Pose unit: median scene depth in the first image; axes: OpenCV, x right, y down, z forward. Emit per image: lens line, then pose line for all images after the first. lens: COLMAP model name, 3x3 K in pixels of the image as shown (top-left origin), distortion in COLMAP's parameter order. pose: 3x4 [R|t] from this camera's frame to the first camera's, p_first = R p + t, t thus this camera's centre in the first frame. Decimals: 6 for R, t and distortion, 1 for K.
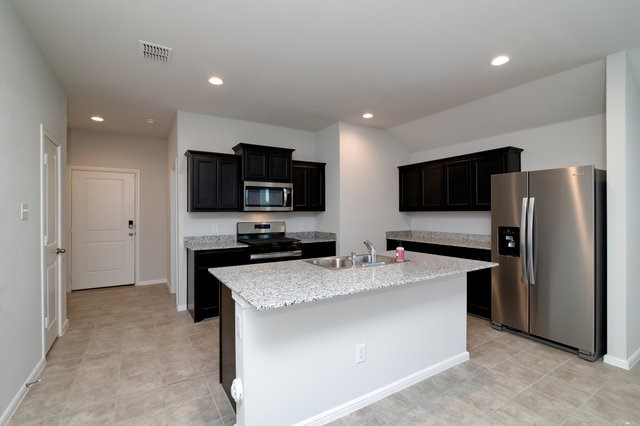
lens RADIAL K [[295.6, 0, 320.0], [0, 295.6, 213.0], [0, 0, 1]] dist [-0.002151, -0.000398]
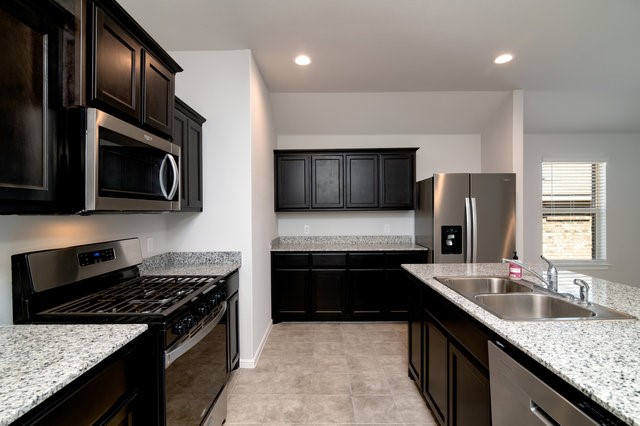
lens RADIAL K [[307.2, 0, 317.2], [0, 307.2, 215.7], [0, 0, 1]] dist [-0.001972, -0.000146]
pose [[0.528540, -0.014629, 0.848782, -0.370378], [0.009610, 0.999891, 0.011249, -0.003453], [-0.848854, 0.002211, 0.528623, 0.601779]]
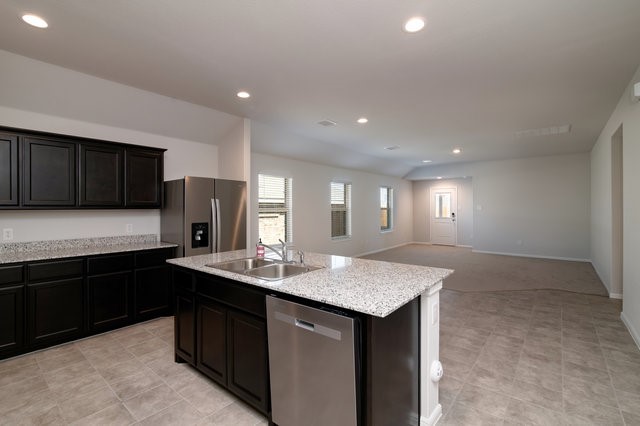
lens RADIAL K [[295.6, 0, 320.0], [0, 295.6, 213.0], [0, 0, 1]] dist [-0.002151, -0.000398]
pose [[-0.326844, -0.010678, 0.945018, -0.454120], [0.007331, 0.999877, 0.013834, -0.003392], [-0.945050, 0.011449, -0.326725, 0.674928]]
